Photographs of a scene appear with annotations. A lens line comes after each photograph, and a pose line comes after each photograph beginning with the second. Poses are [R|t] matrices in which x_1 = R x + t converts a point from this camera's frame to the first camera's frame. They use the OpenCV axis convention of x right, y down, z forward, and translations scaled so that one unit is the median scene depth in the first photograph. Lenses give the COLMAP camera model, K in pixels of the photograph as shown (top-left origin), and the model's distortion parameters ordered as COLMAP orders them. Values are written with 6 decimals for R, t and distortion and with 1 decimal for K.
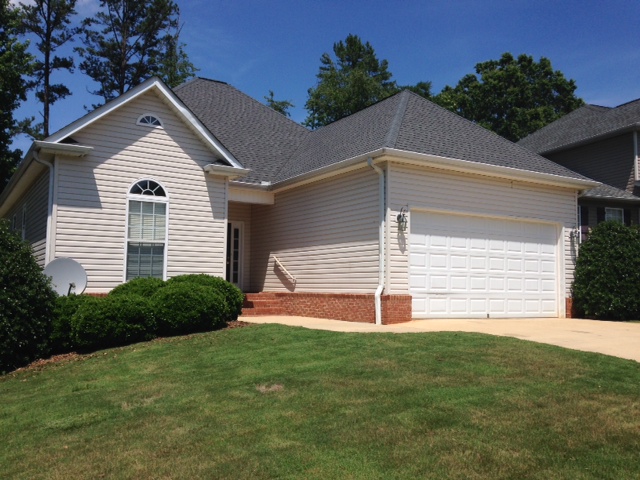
lens RADIAL K [[583.4, 0, 310.4], [0, 583.4, 239.7], [0, 0, 1]] dist [0.170564, -0.229155]
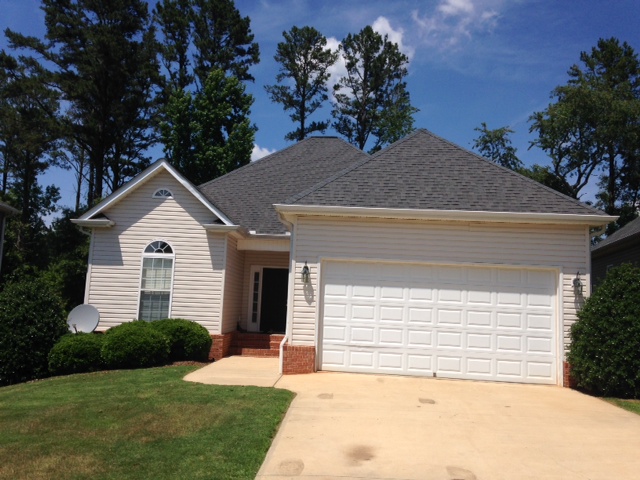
lens RADIAL K [[583.4, 0, 310.4], [0, 583.4, 239.7], [0, 0, 1]] dist [0.170564, -0.229155]
pose [[0.827286, -0.041421, -0.560251, 0.684297], [0.013155, 0.998433, -0.054392, -0.031329], [0.561626, 0.037628, 0.826535, 0.149998]]
